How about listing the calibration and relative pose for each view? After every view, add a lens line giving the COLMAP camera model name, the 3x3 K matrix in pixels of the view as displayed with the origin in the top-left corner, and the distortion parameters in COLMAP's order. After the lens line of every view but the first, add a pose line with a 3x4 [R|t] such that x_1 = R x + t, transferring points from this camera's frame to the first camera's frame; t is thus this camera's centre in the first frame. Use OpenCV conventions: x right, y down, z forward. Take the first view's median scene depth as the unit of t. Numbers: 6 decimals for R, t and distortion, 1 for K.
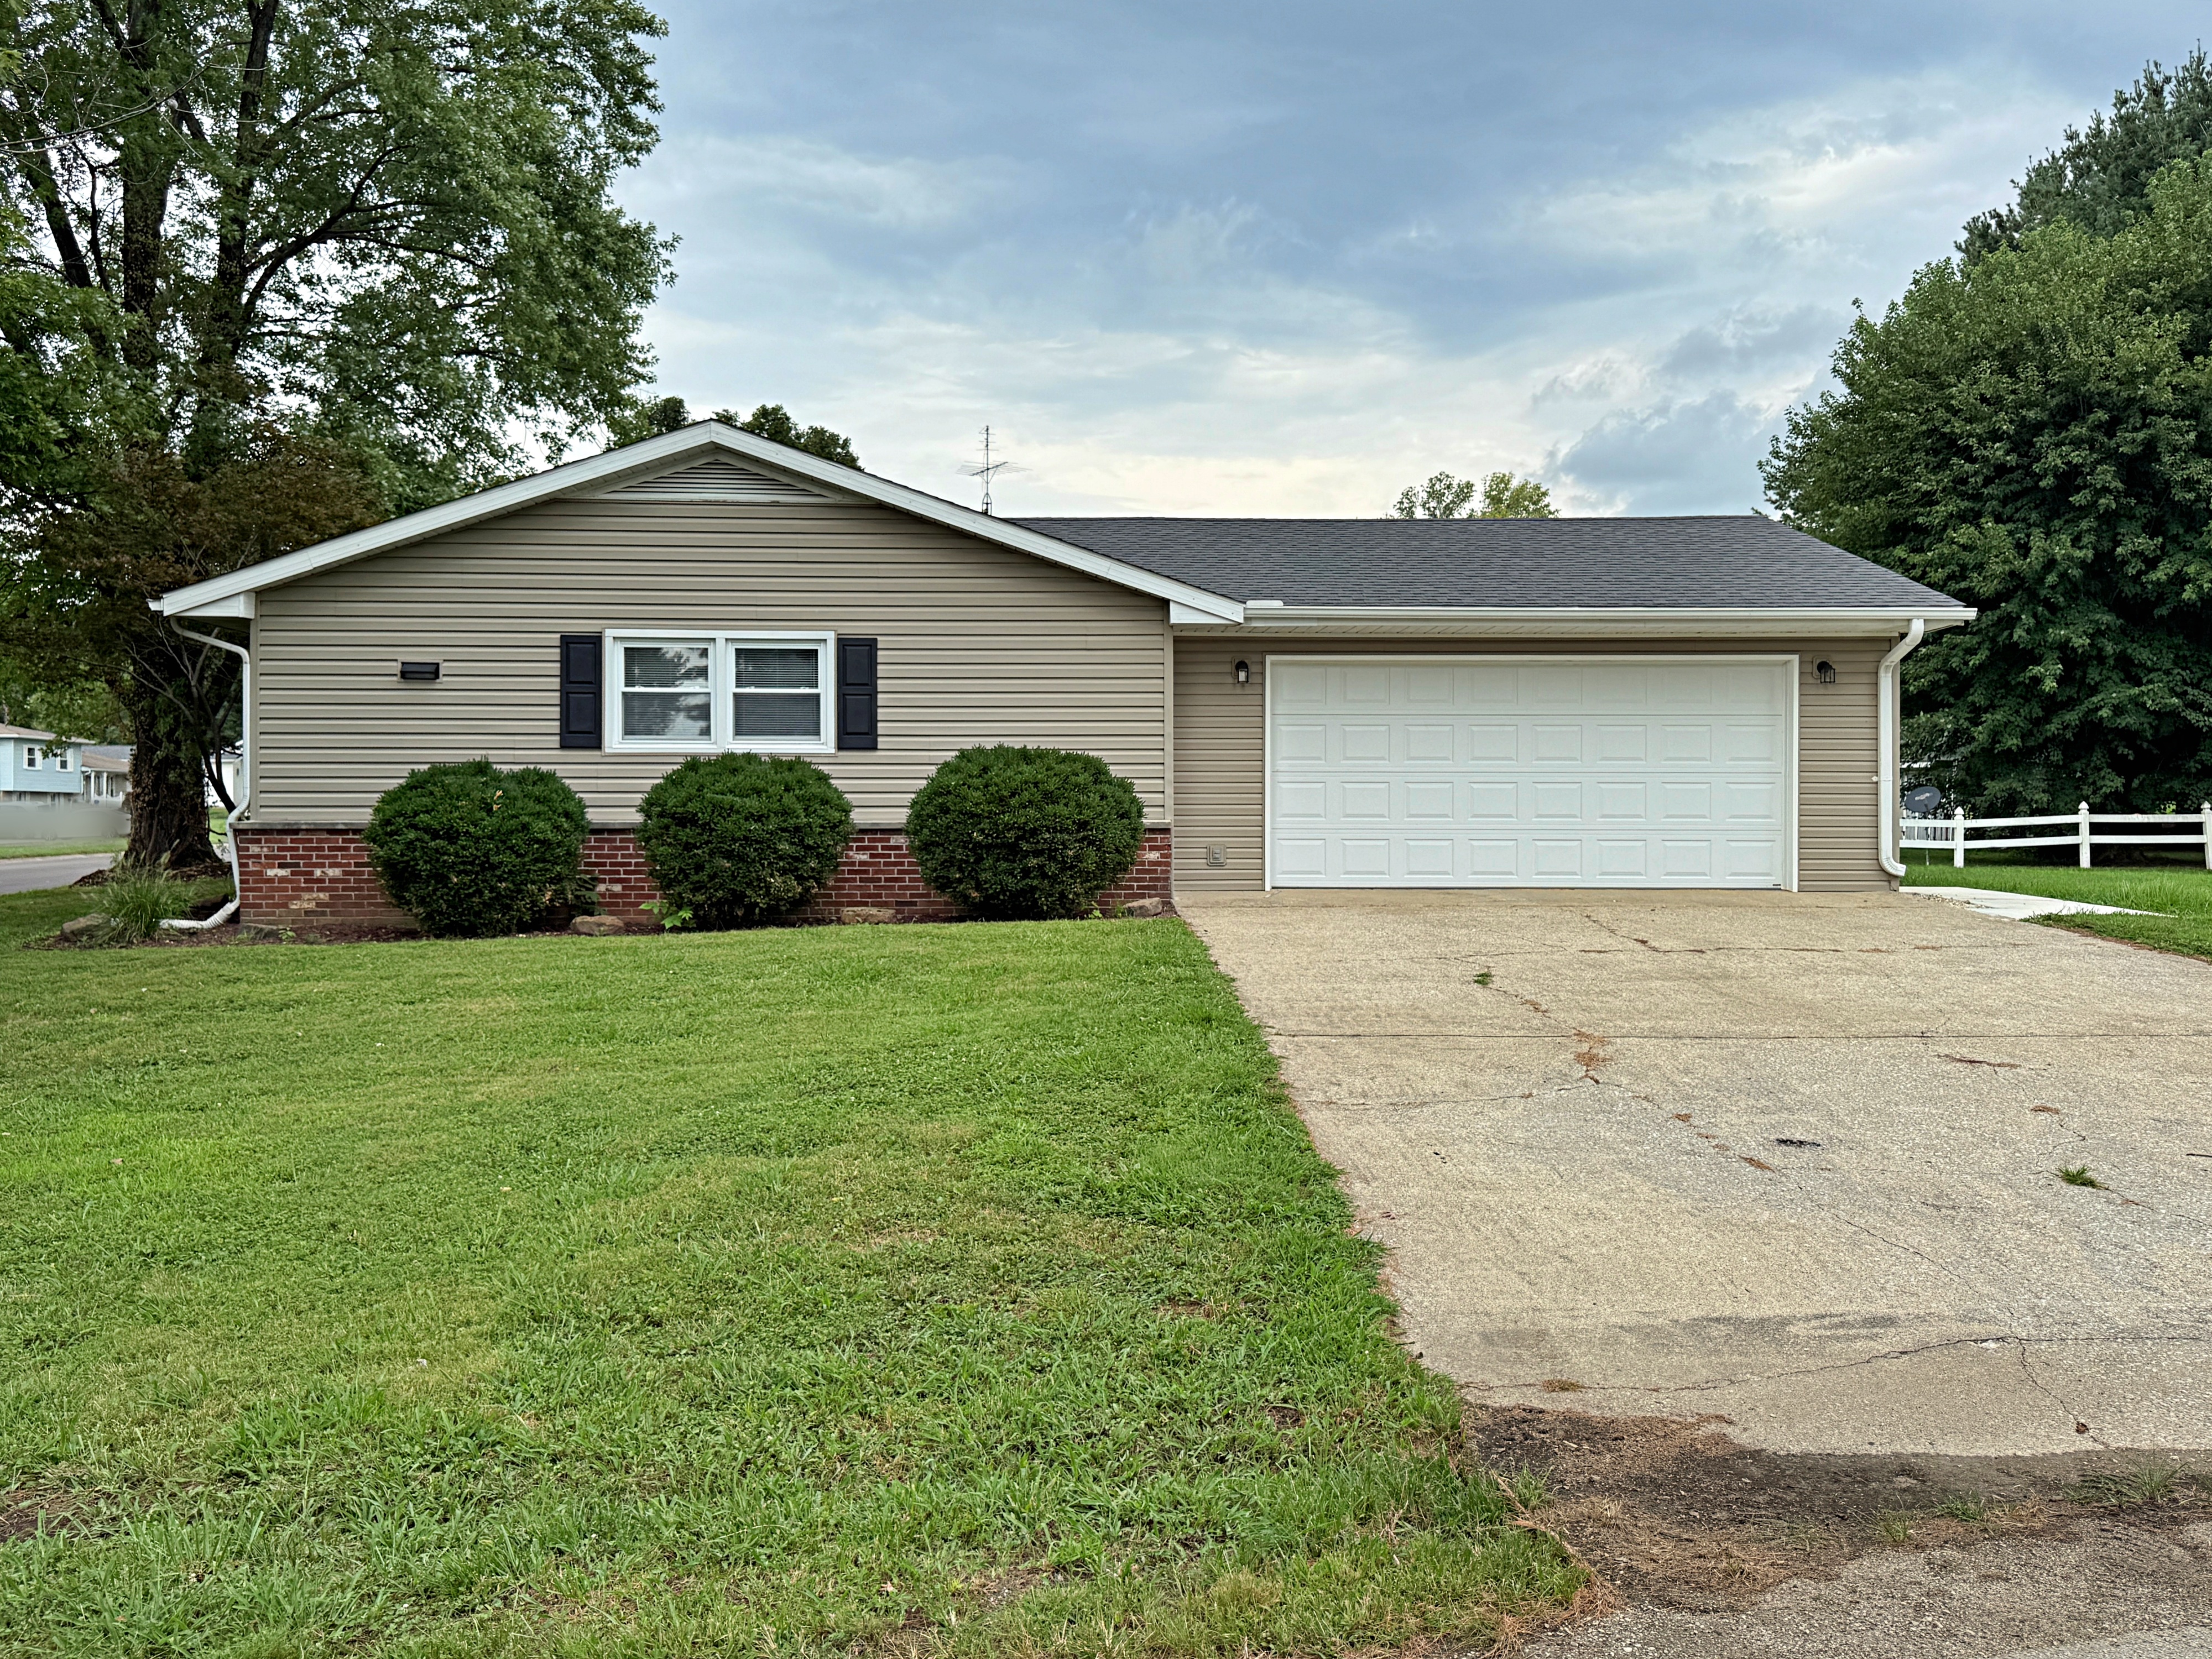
lens RADIAL K [[1906.1, 0, 1106.0], [0, 1906.1, 829.5], [0, 0, 1]] dist [0.015783, -0.016030]
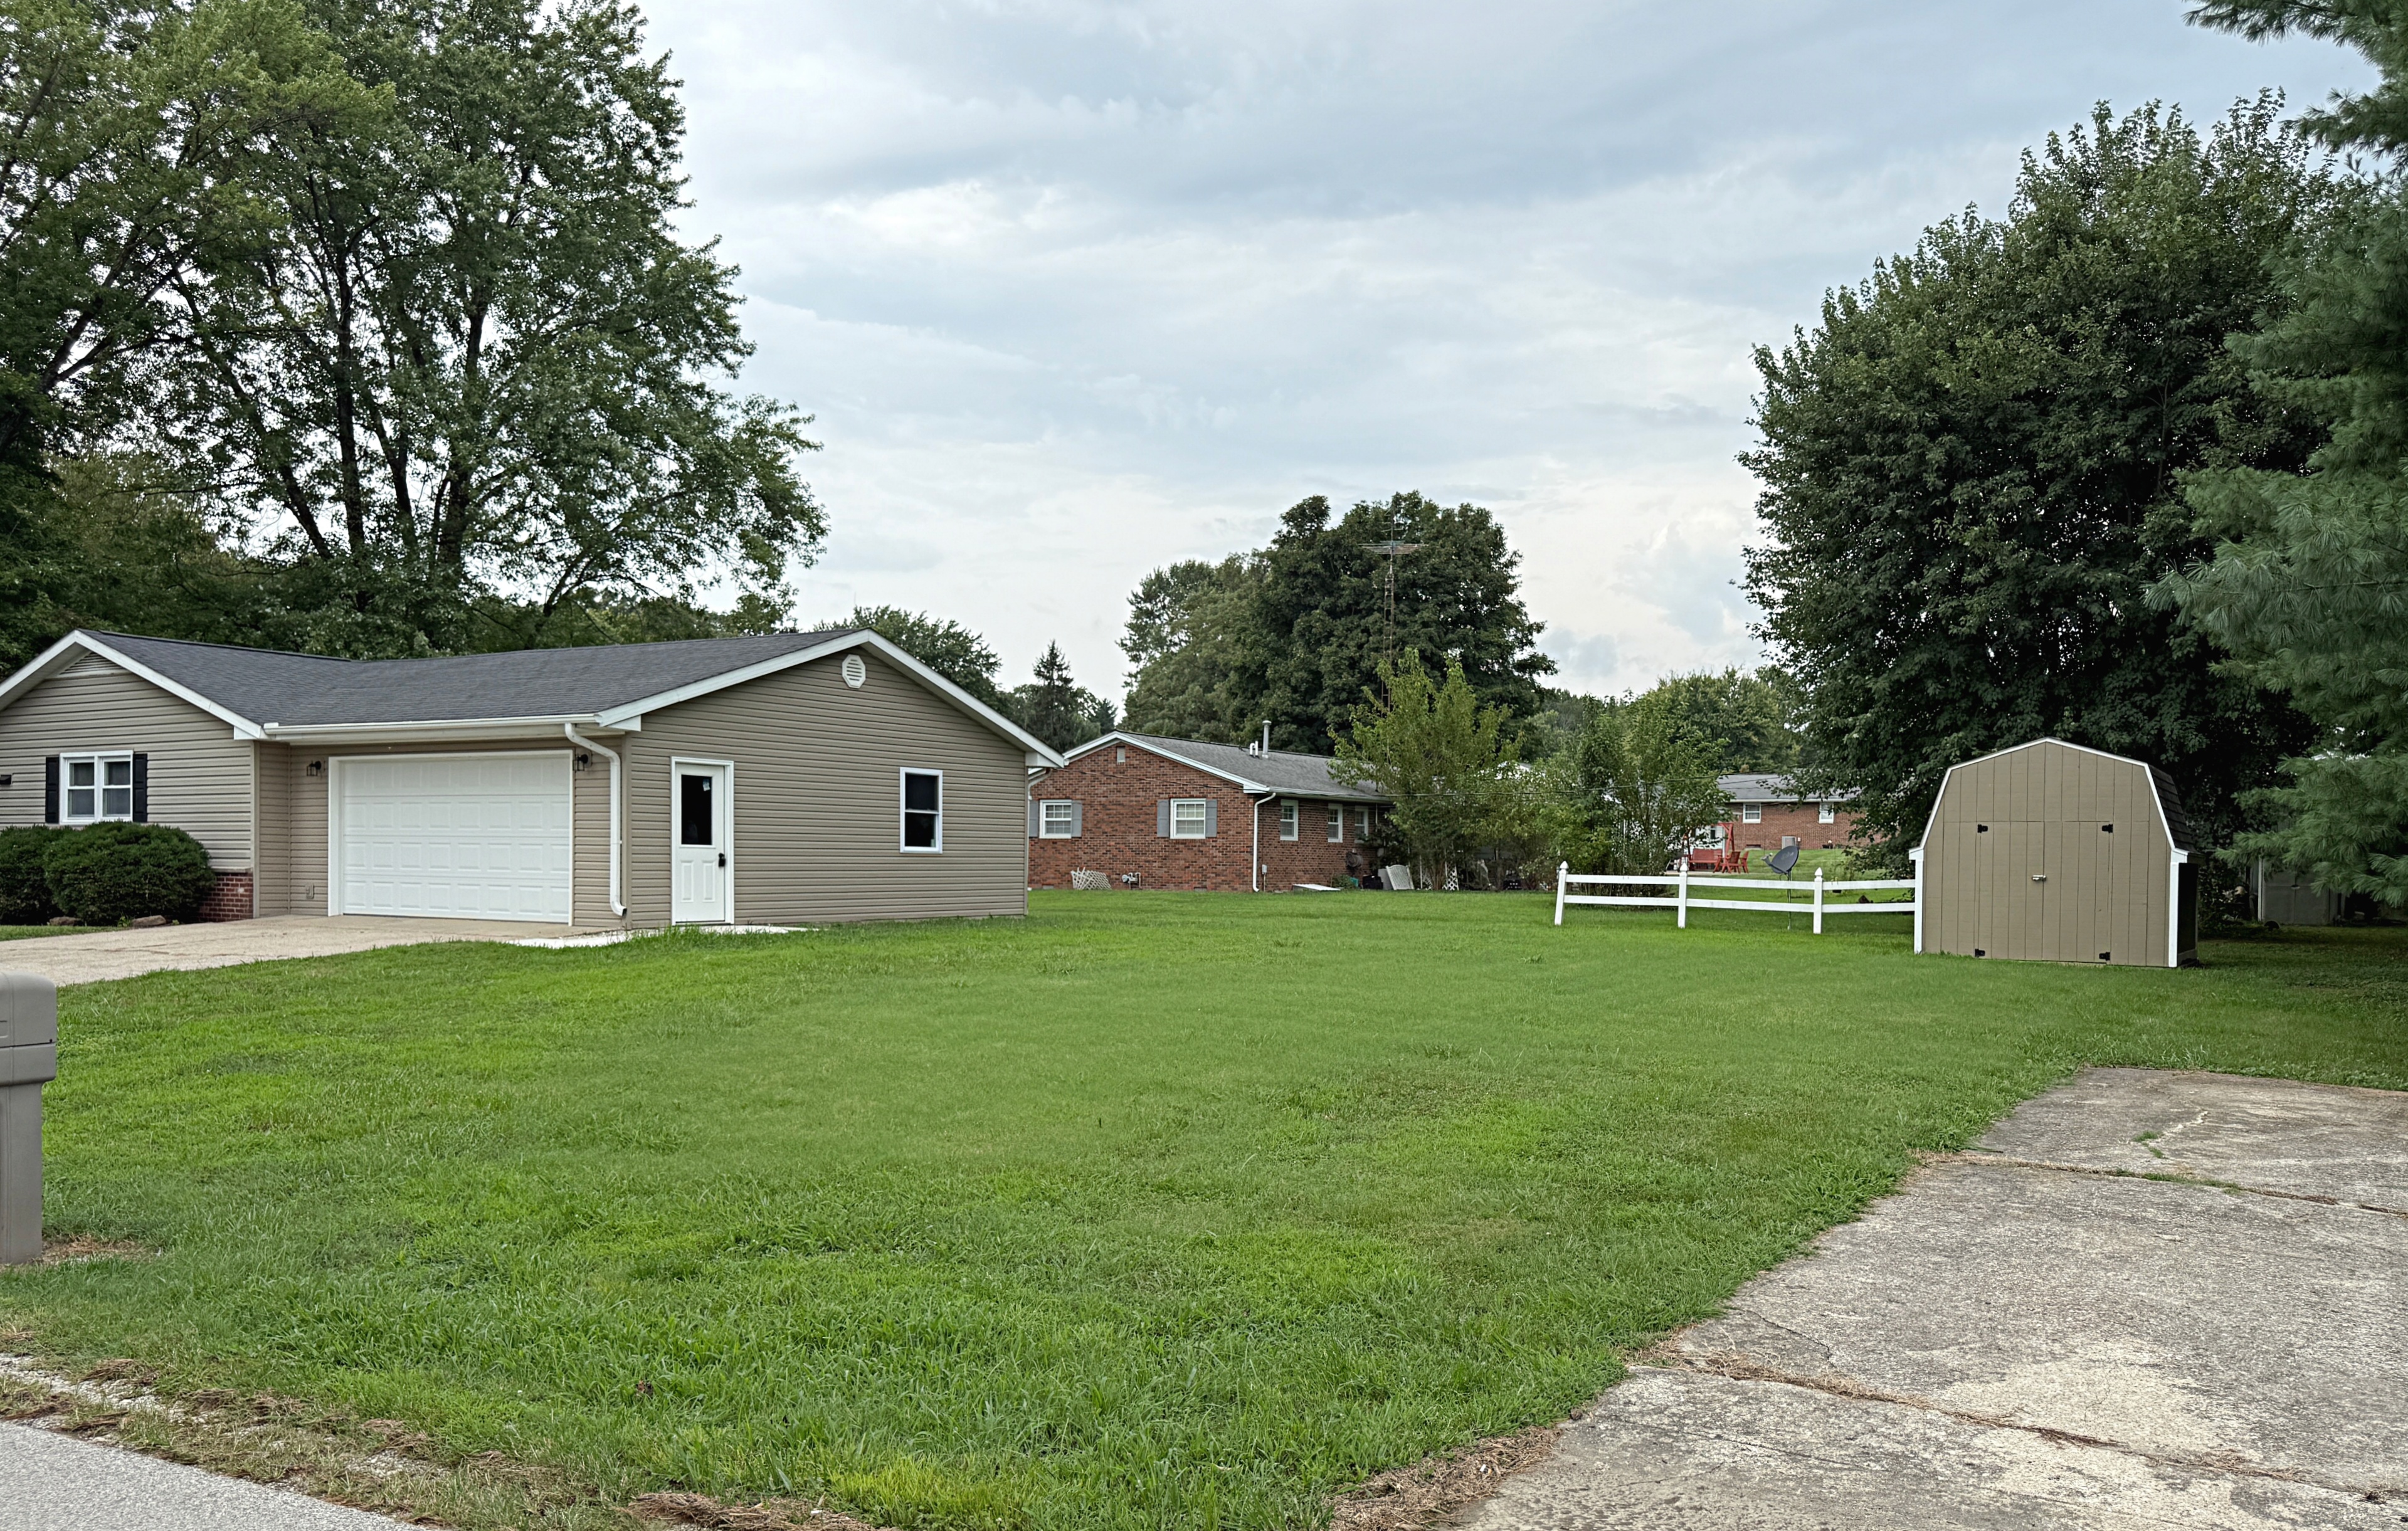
lens RADIAL K [[1830.6, 0, 1202.2], [0, 1830.6, 884.7], [0, 0, 1]] dist [0.001562, 0.001836]
pose [[0.833500, 0.014991, -0.552316, 1.448962], [-0.016996, 0.999854, 0.001489, -0.006198], [0.552258, 0.008146, 0.833634, 0.190684]]
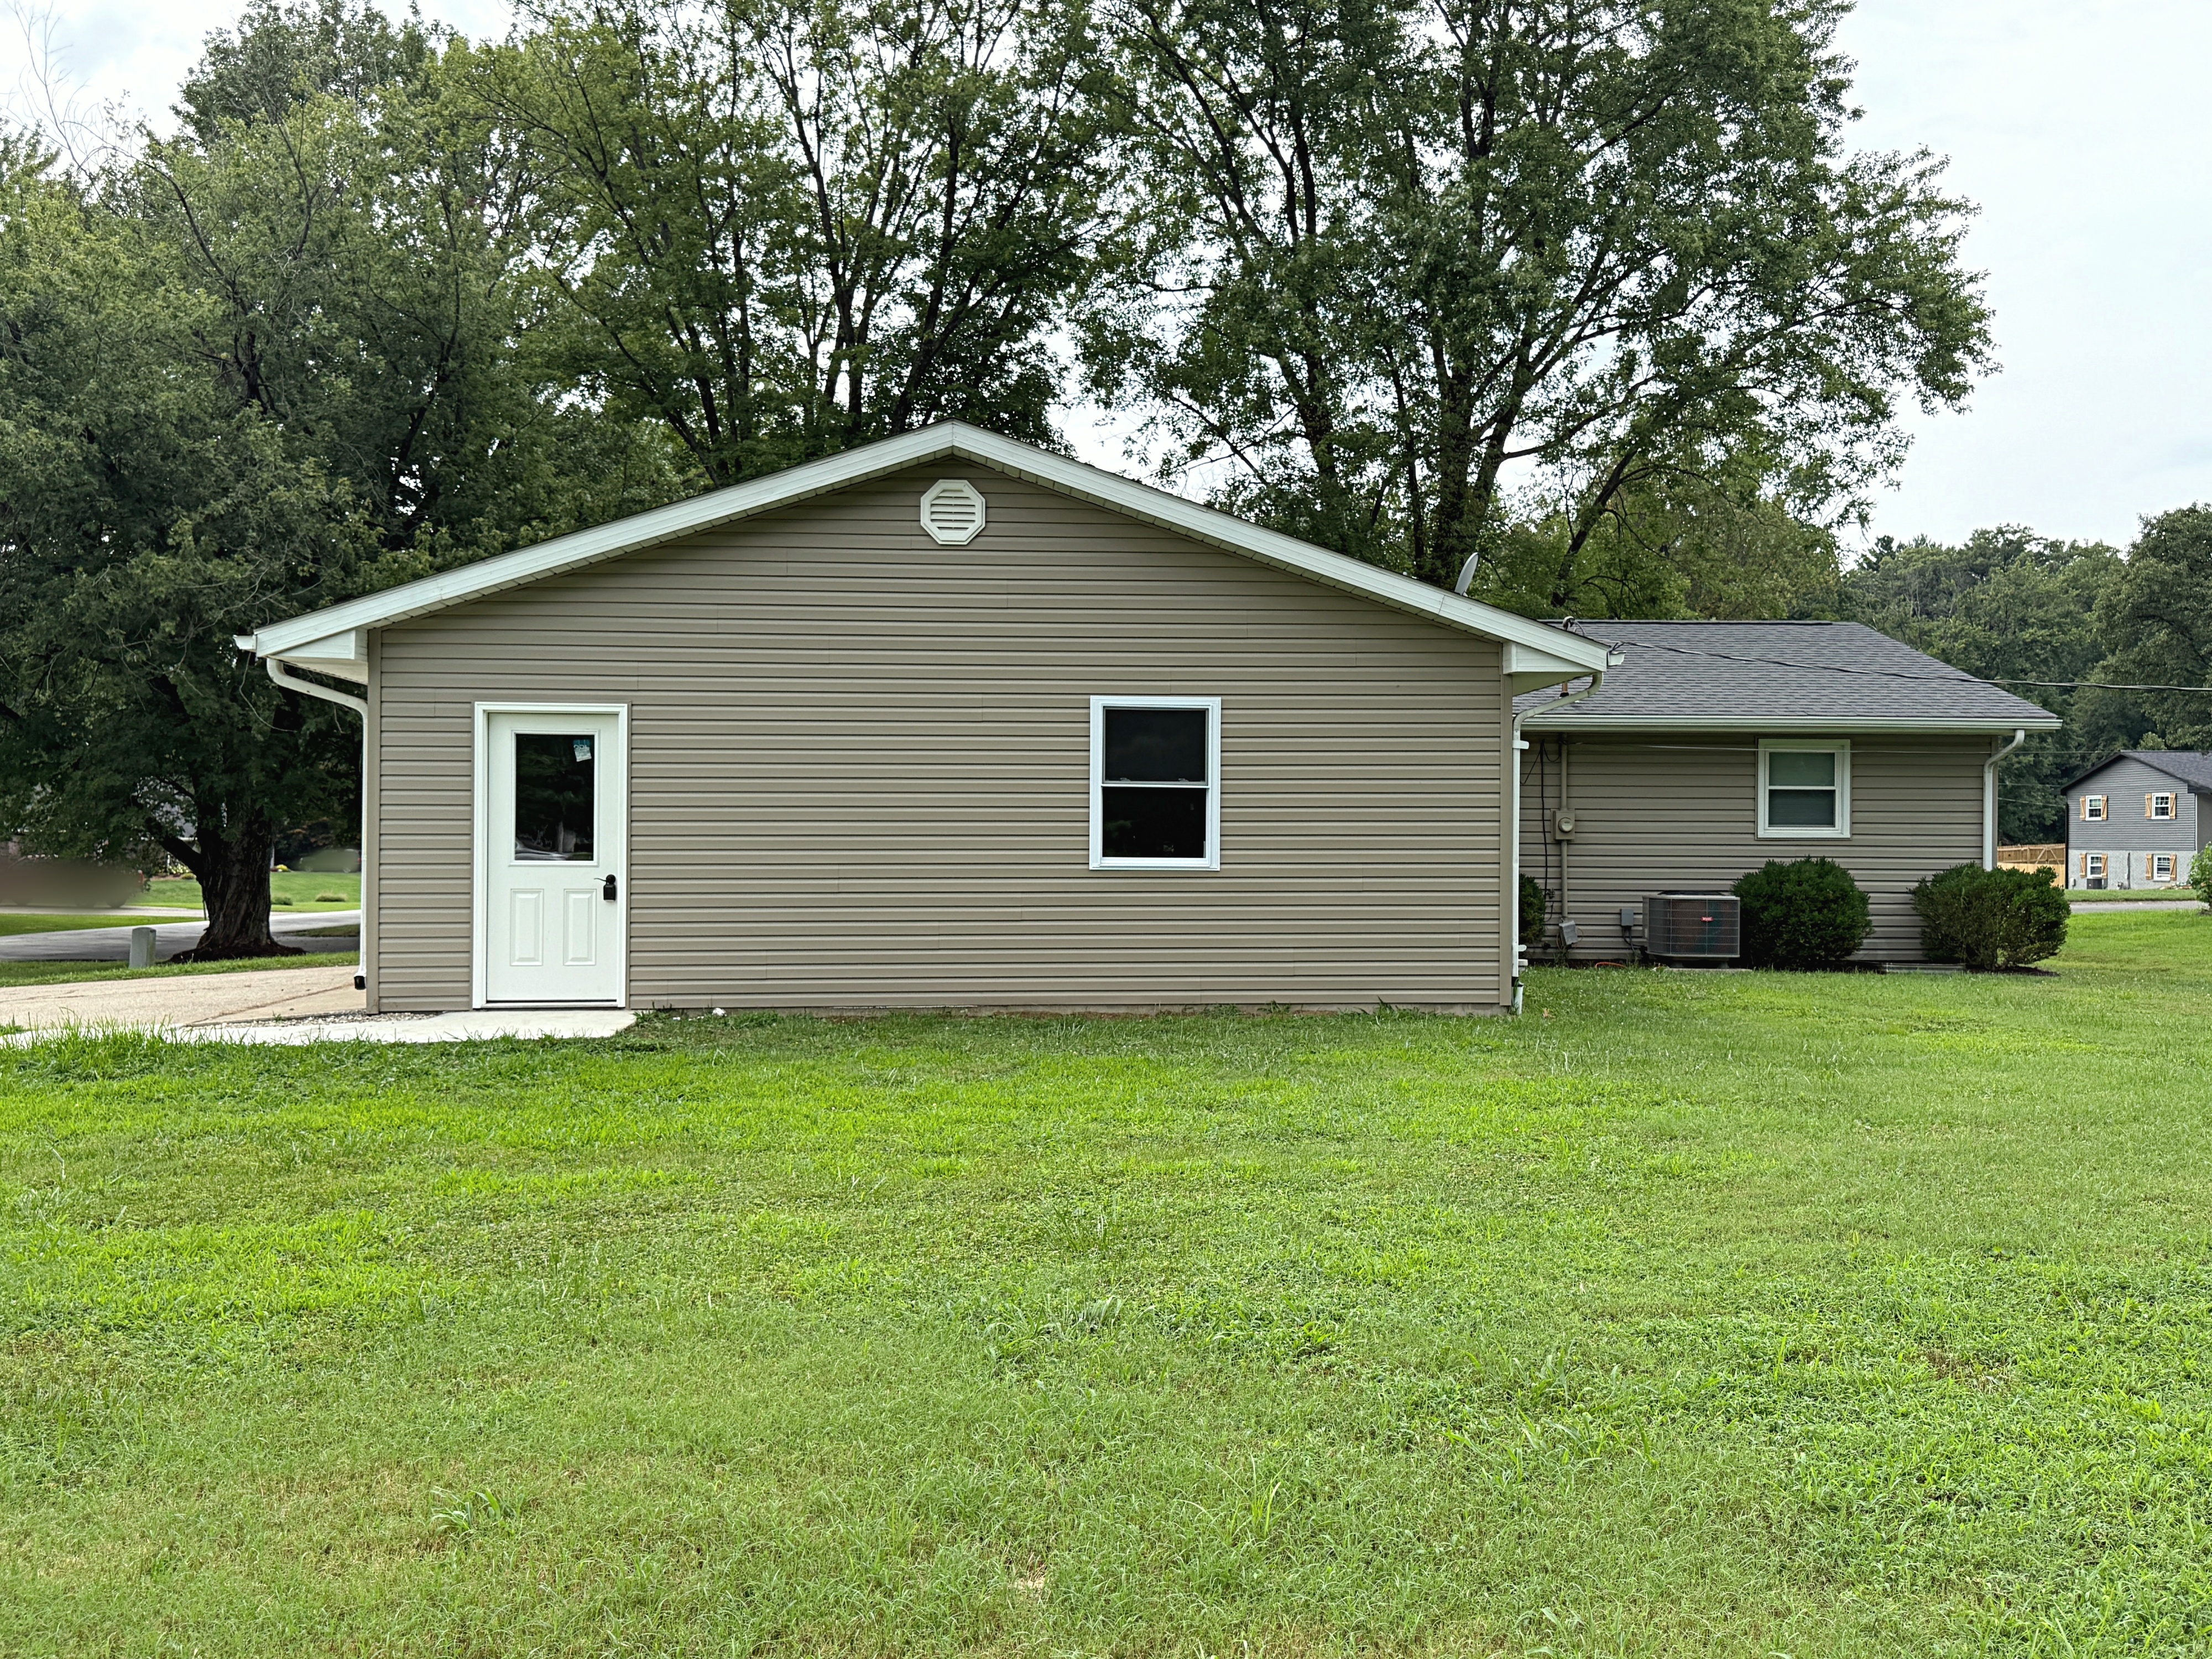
lens RADIAL K [[1906.1, 0, 1106.0], [0, 1906.1, 829.5], [0, 0, 1]] dist [0.015783, -0.016030]
pose [[-0.006902, -0.031659, -0.999475, 1.153833], [-0.016967, 0.999359, -0.031538, -0.019332], [0.999832, 0.016741, -0.007434, 1.400291]]
